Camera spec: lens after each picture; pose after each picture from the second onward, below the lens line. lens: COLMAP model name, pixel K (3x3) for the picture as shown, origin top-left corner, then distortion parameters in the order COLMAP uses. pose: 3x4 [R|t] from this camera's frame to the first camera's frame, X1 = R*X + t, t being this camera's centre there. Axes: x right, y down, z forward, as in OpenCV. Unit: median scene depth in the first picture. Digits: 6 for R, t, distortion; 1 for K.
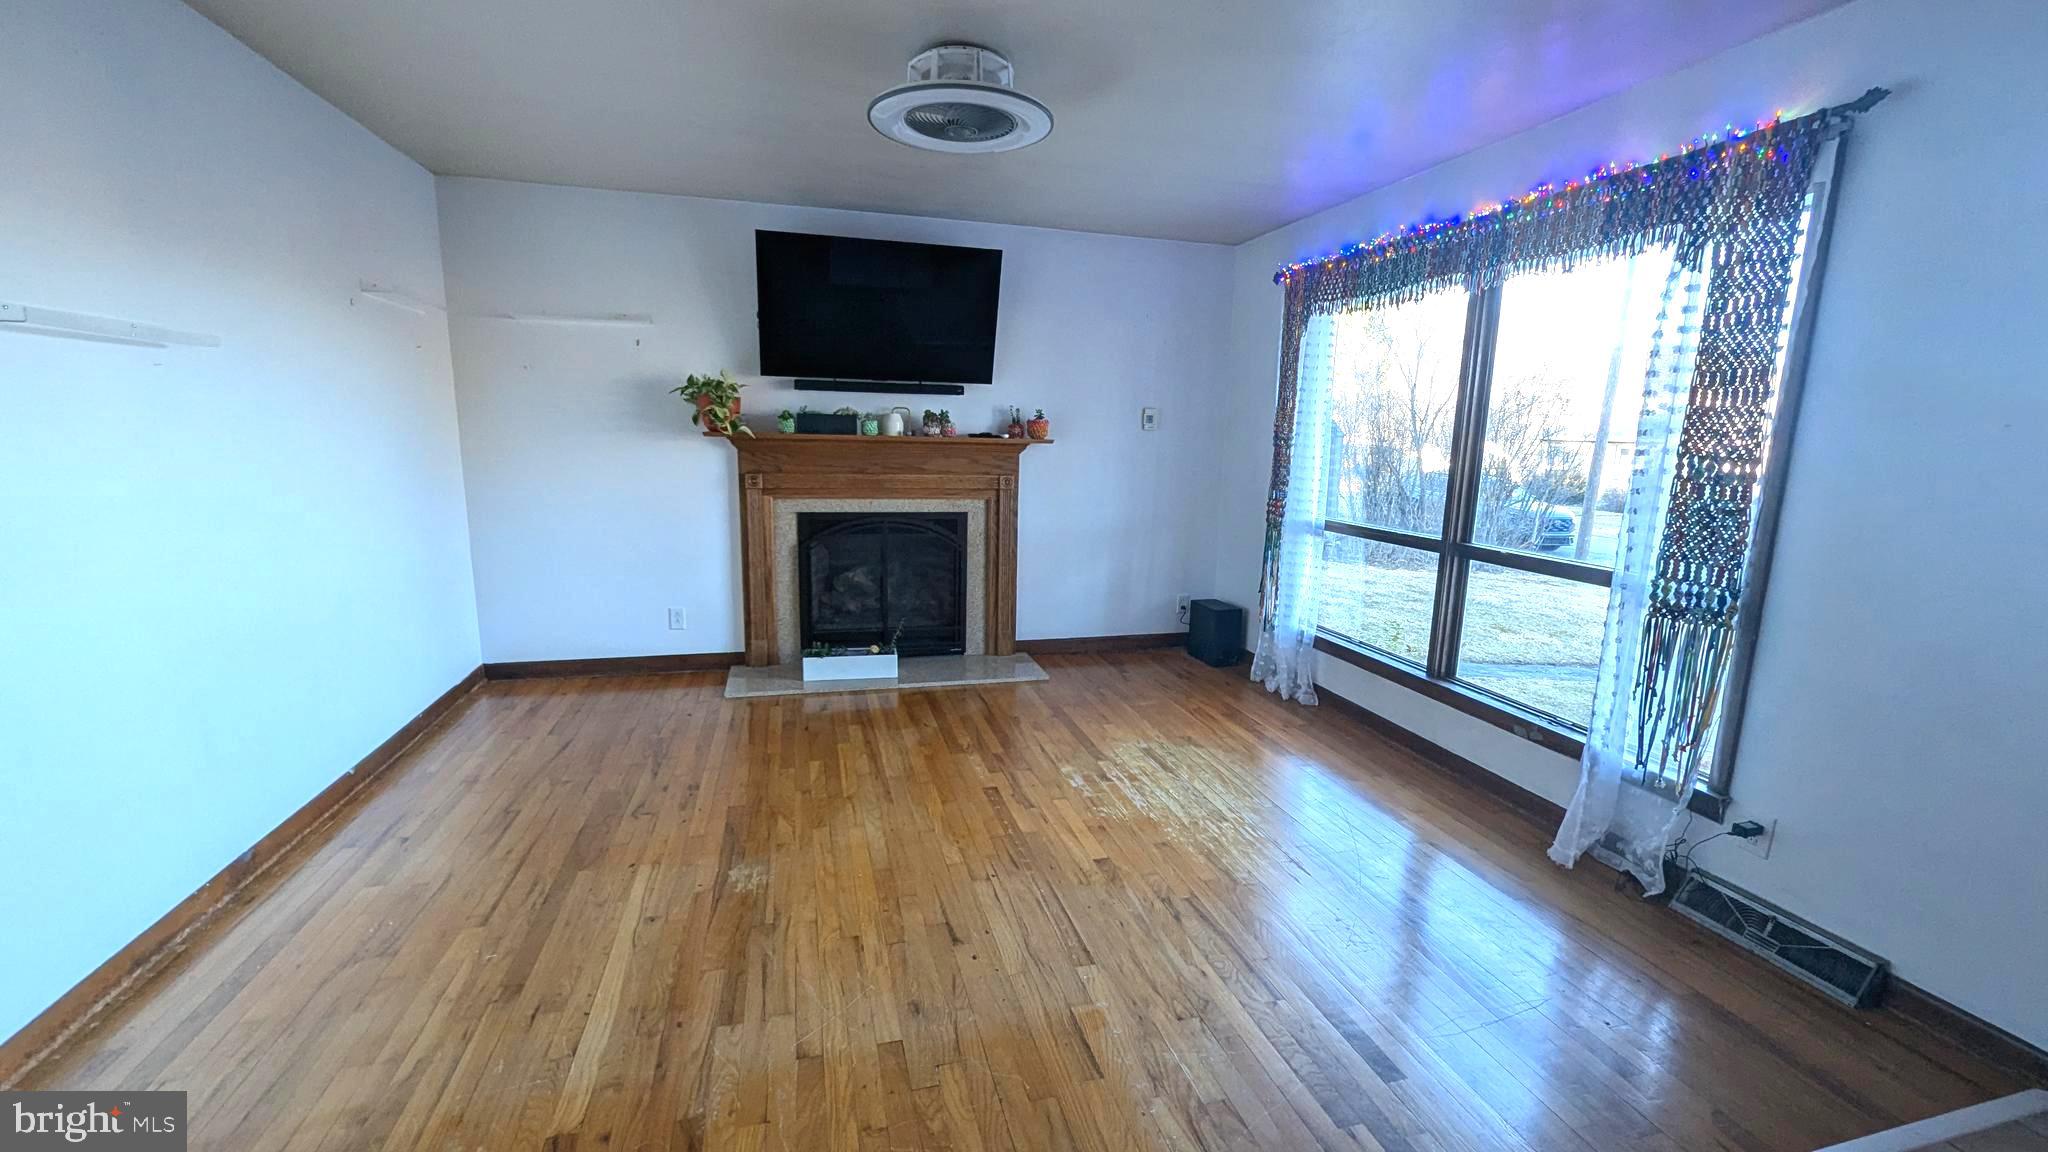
lens RADIAL K [[846.1, 0, 1025.3], [0, 846.1, 582.0], [0, 0, 1]] dist [0.001186, -0.000279]
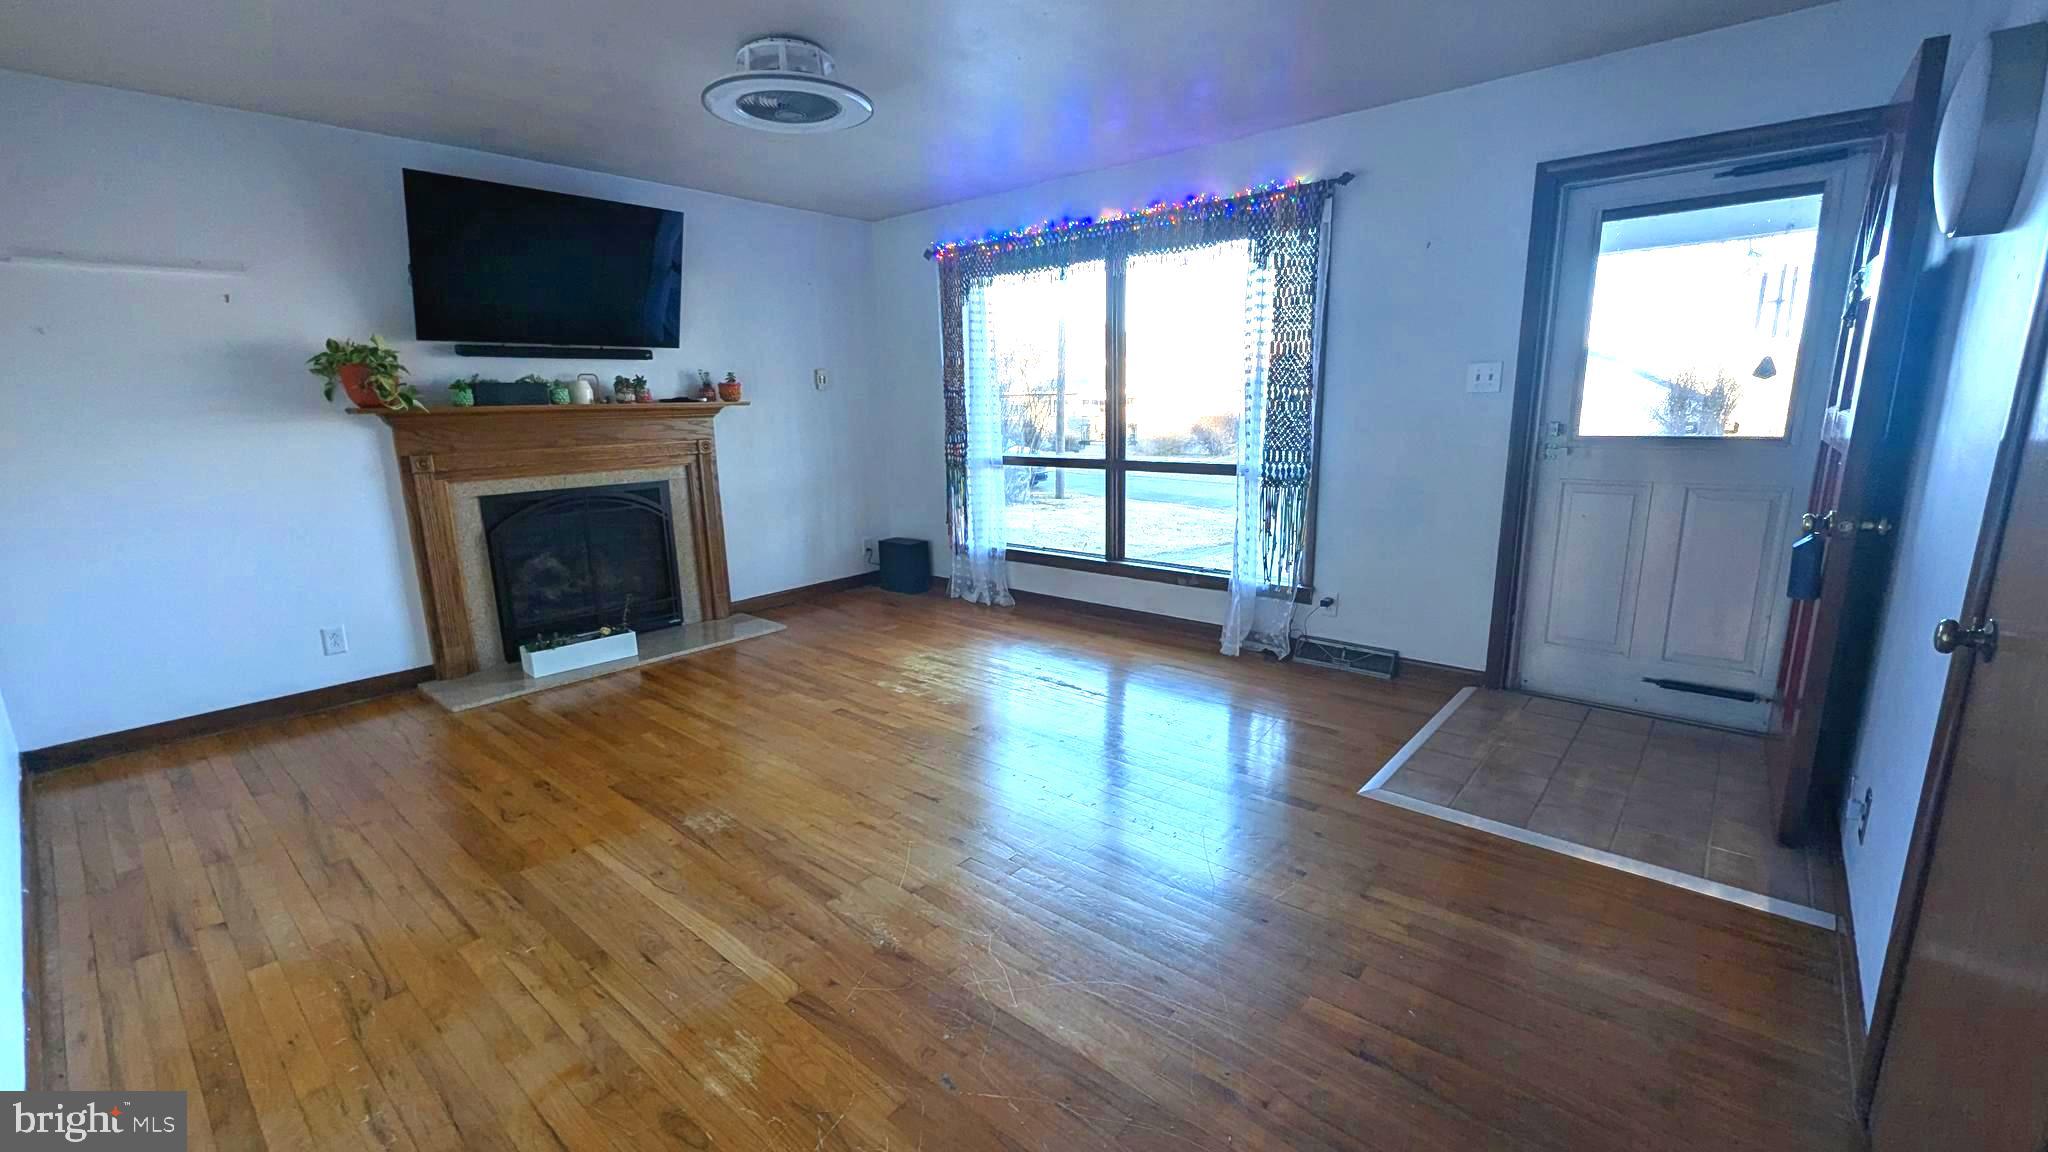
lens RADIAL K [[846.1, 0, 1025.3], [0, 846.1, 582.0], [0, 0, 1]] dist [0.001186, -0.000279]
pose [[0.826136, -0.159486, 0.540429, -0.313207], [0.139466, 0.987141, 0.078118, 0.017753], [-0.545938, 0.010836, 0.837756, -0.056159]]
